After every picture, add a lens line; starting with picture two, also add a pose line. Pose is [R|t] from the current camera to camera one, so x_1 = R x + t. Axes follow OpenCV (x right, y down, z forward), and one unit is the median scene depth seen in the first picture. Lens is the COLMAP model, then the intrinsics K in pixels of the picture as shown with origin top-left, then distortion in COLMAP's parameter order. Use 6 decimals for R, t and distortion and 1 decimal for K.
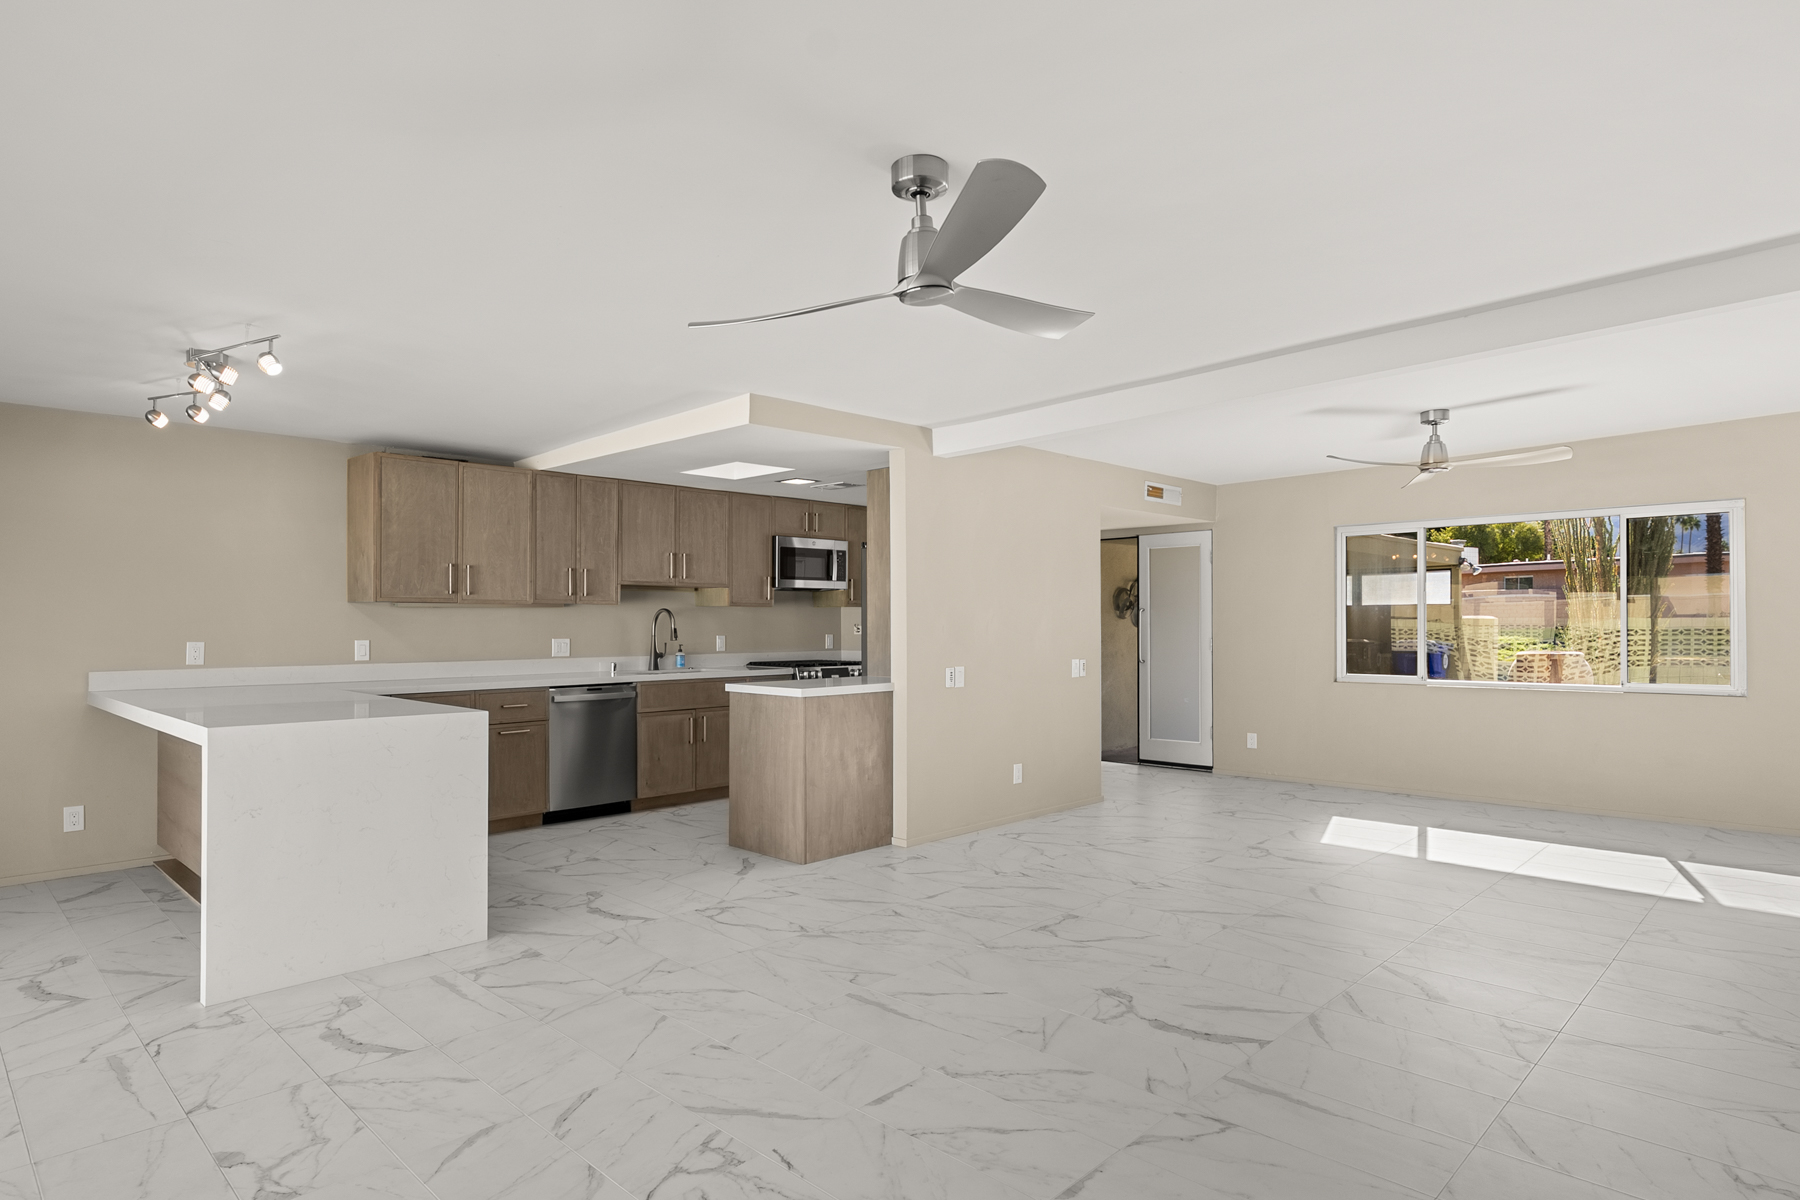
lens RADIAL K [[987.0, 0, 908.2], [0, 987.0, 619.9], [0, 0, 1]] dist [-0.003222, 0.001476]
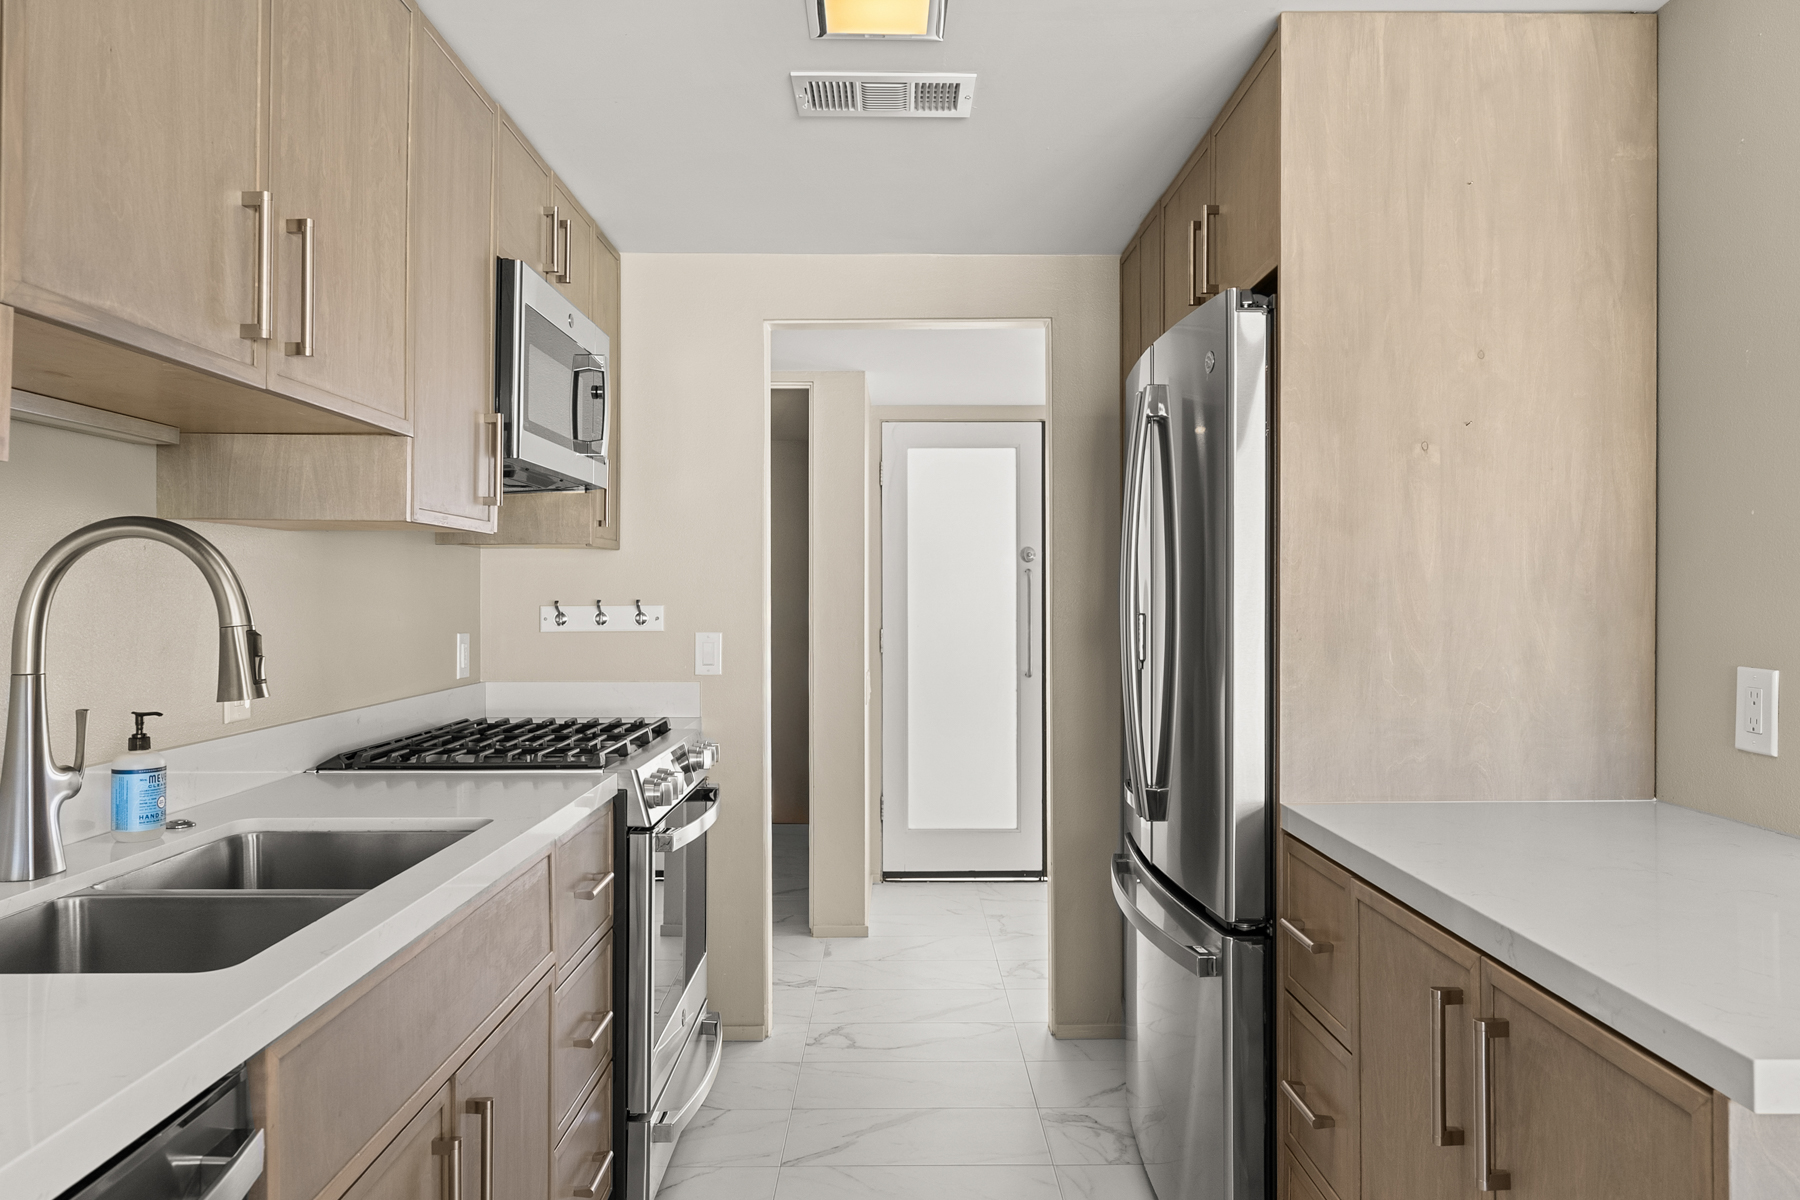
lens RADIAL K [[1207.7, 0, 906.0], [0, 1207.7, 589.7], [0, 0, 1]] dist [0.003502, -0.000625]
pose [[0.719185, 0.002977, 0.694812, -0.364271], [-0.001678, 0.999995, -0.002547, 0.001930], [-0.694816, 0.000665, 0.719187, 0.919439]]
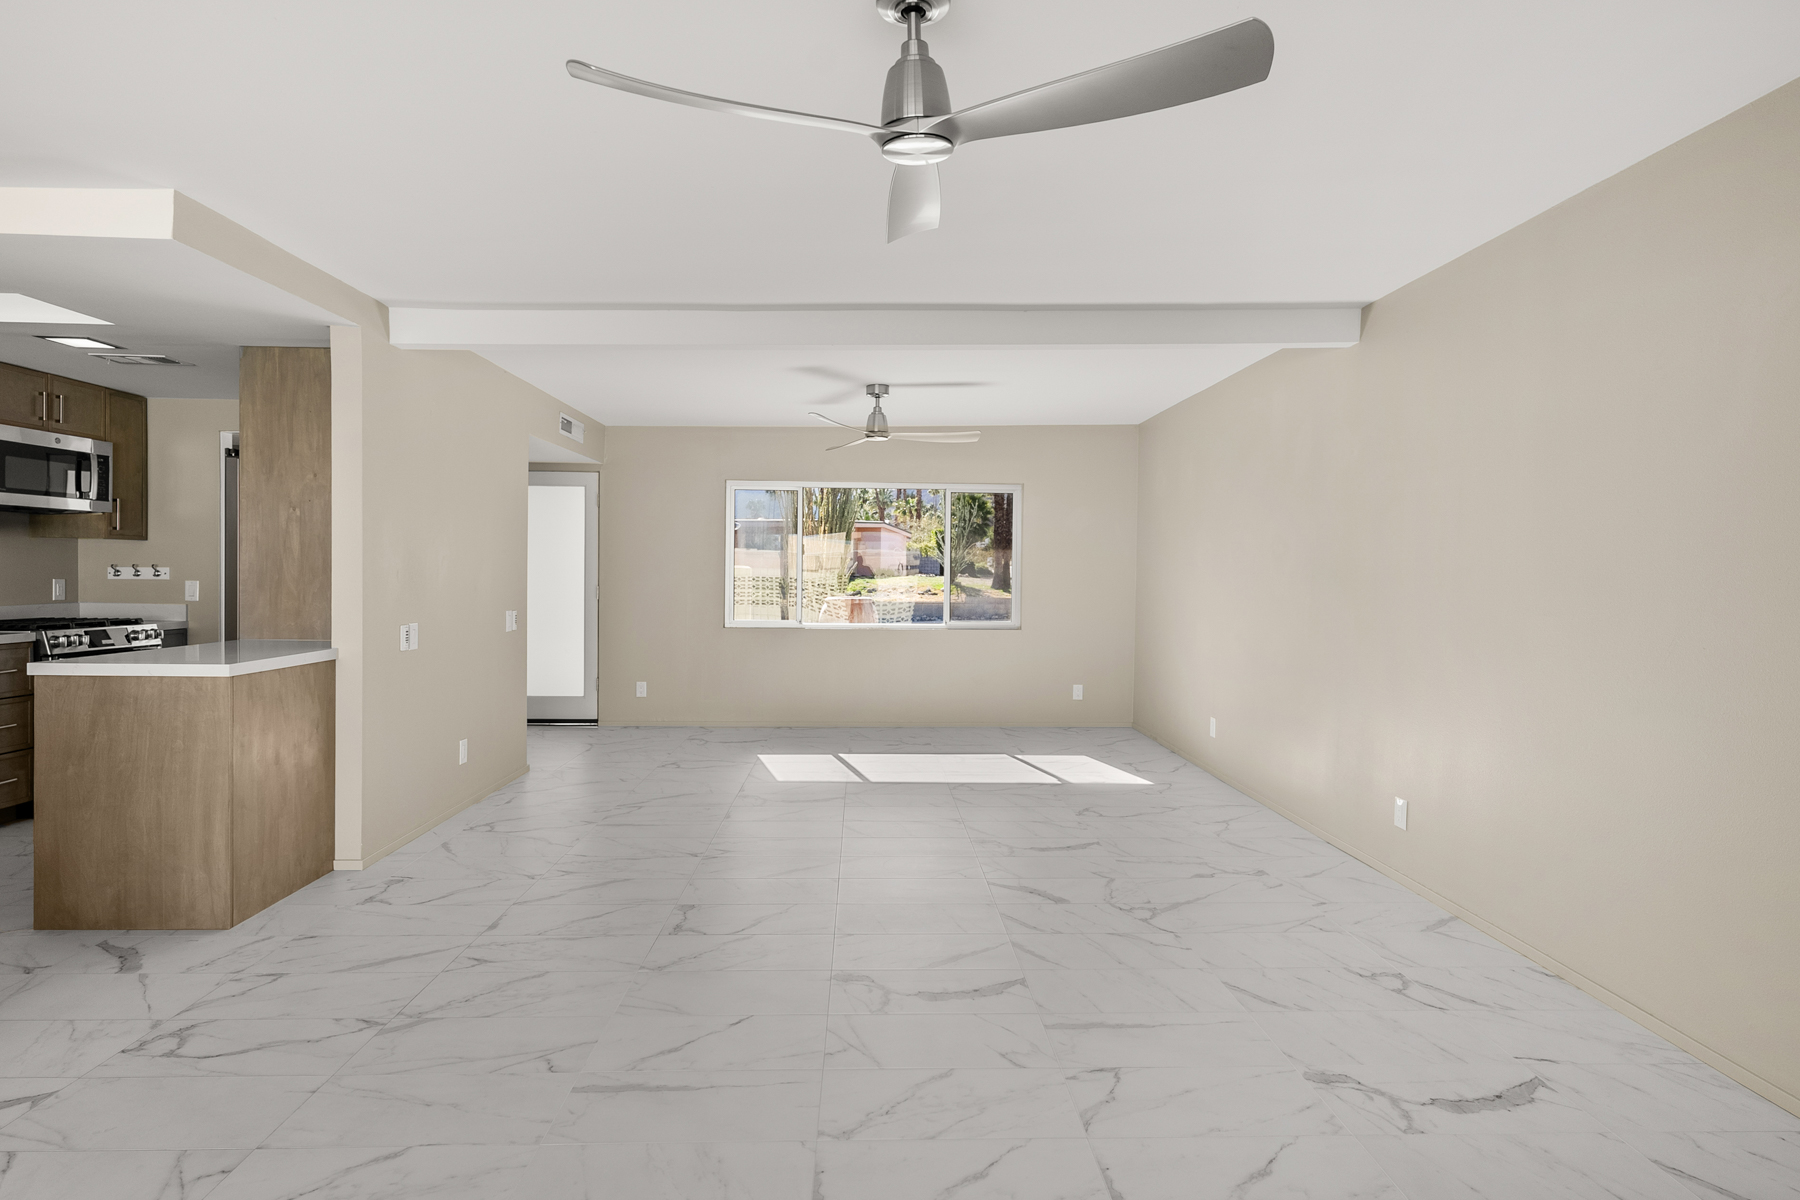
lens RADIAL K [[959.3, 0, 901.7], [0, 959.3, 589.7], [0, 0, 1]] dist [0.001497, 0.000753]
pose [[0.691956, -0.002632, 0.721935, -0.227946], [-0.015732, 0.999701, 0.018723, 0.001003], [-0.721768, -0.024313, 0.691707, 0.205799]]
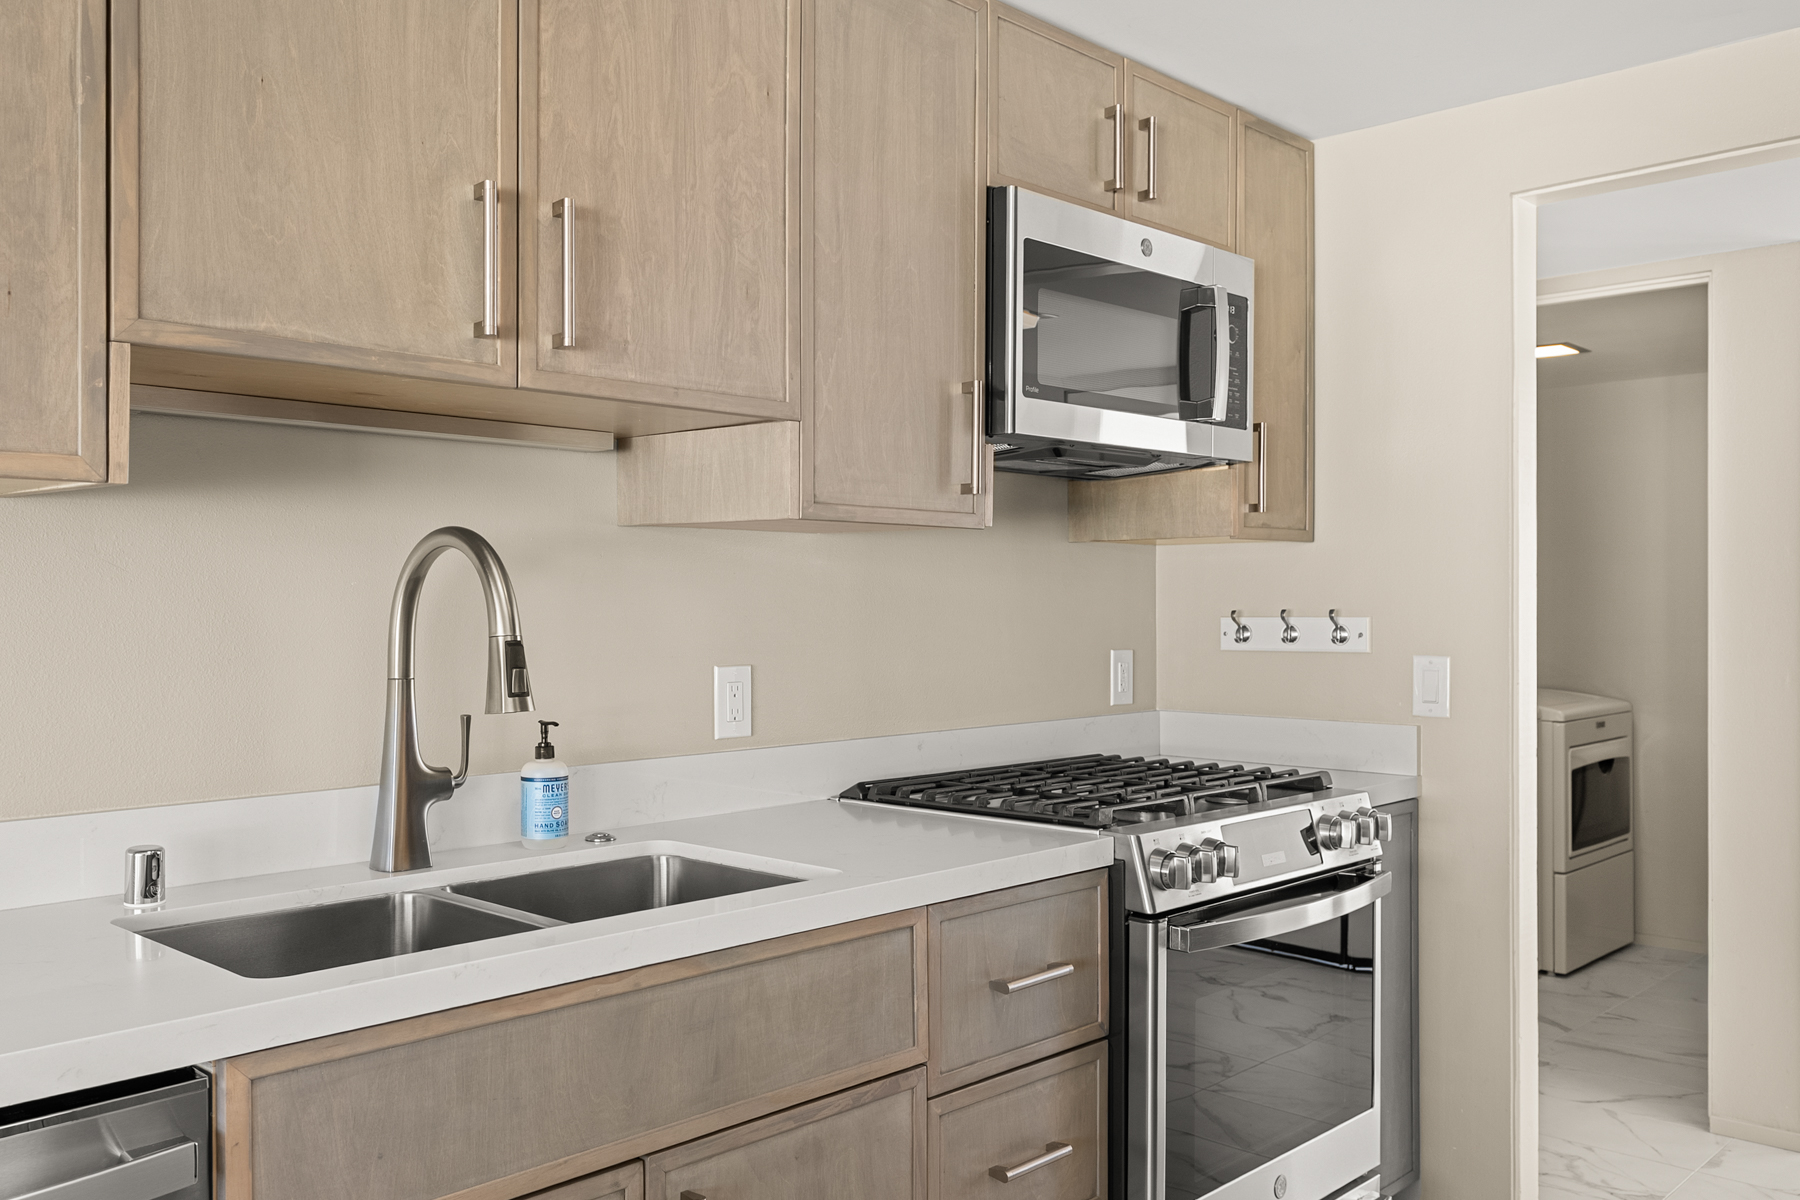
lens RADIAL K [[1511.4, 0, 886.0], [0, 1511.4, 616.0], [0, 0, 1]] dist [0.000011, 0.004101]
pose [[0.999992, -0.001355, -0.003730, -0.206502], [0.001395, 0.999942, 0.010704, 0.001923], [0.003715, -0.010709, 0.999936, 0.892908]]
